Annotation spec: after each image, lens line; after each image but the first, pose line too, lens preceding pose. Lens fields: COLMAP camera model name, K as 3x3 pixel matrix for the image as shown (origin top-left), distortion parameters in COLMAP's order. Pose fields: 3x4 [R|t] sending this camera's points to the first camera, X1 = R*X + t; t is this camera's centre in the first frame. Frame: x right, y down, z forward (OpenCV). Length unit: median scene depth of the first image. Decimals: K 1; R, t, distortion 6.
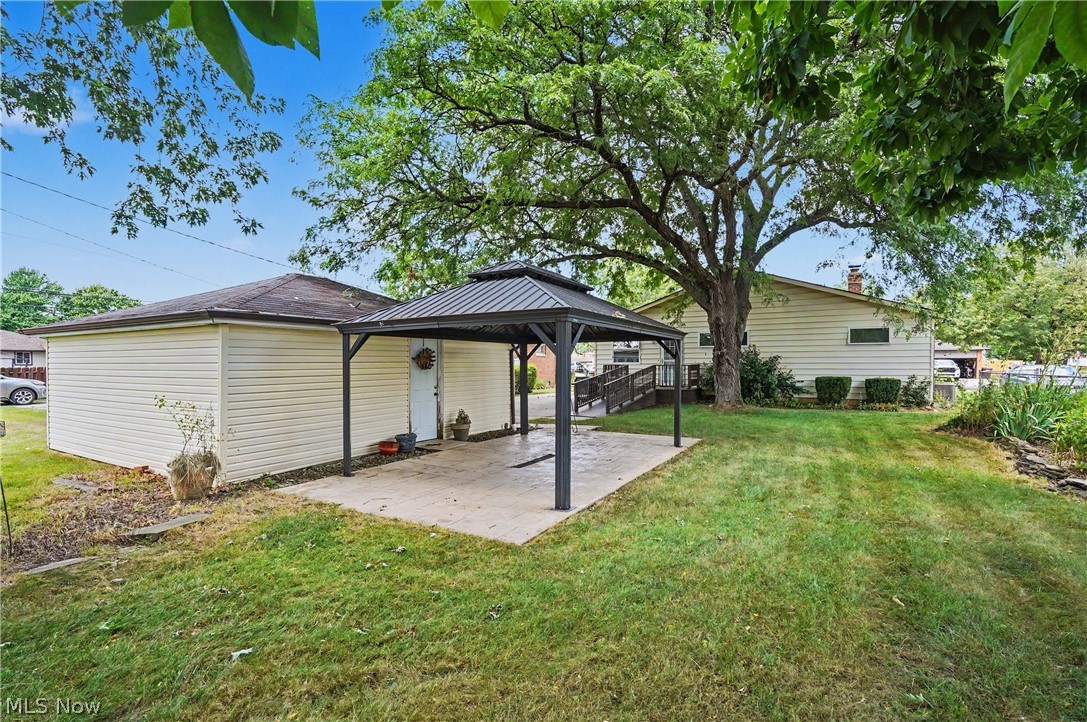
lens RADIAL K [[498.2, 0, 529.2], [0, 498.2, 384.1], [0, 0, 1]] dist [-0.015165, 0.001015]
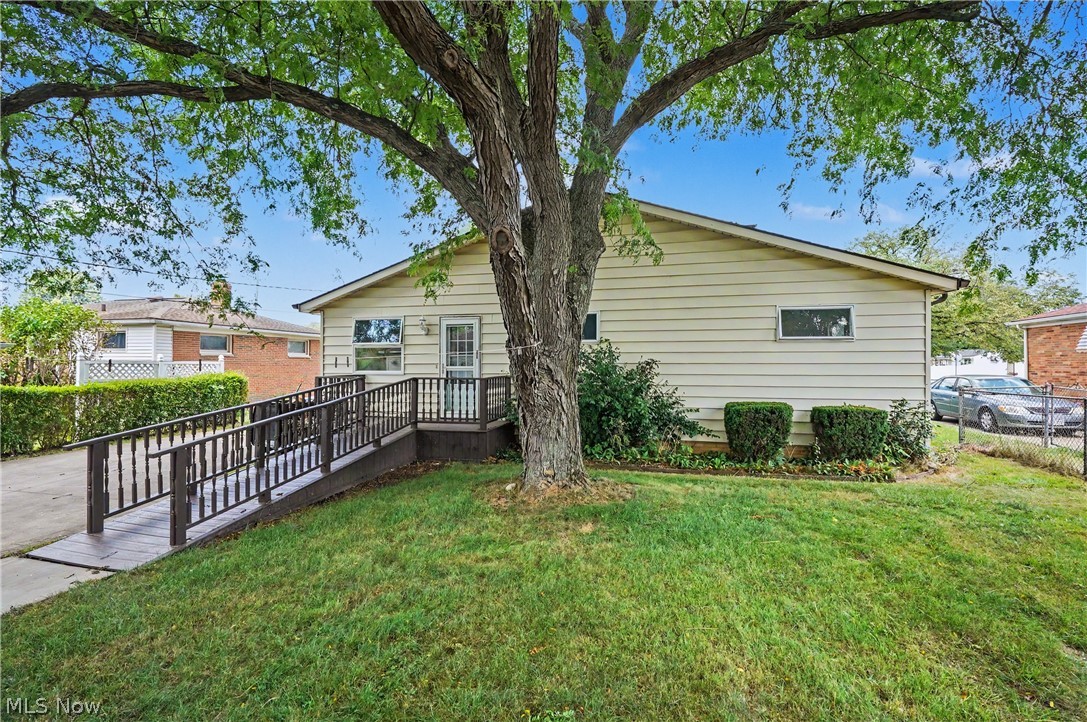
lens RADIAL K [[498.2, 0, 542.0], [0, 498.2, 363.9], [0, 0, 1]] dist [-0.015165, 0.001015]
pose [[0.955274, 0.006728, 0.295646, 0.252735], [0.006750, 0.998985, -0.044544, -0.032371], [-0.295645, 0.044547, 0.954259, 0.569463]]
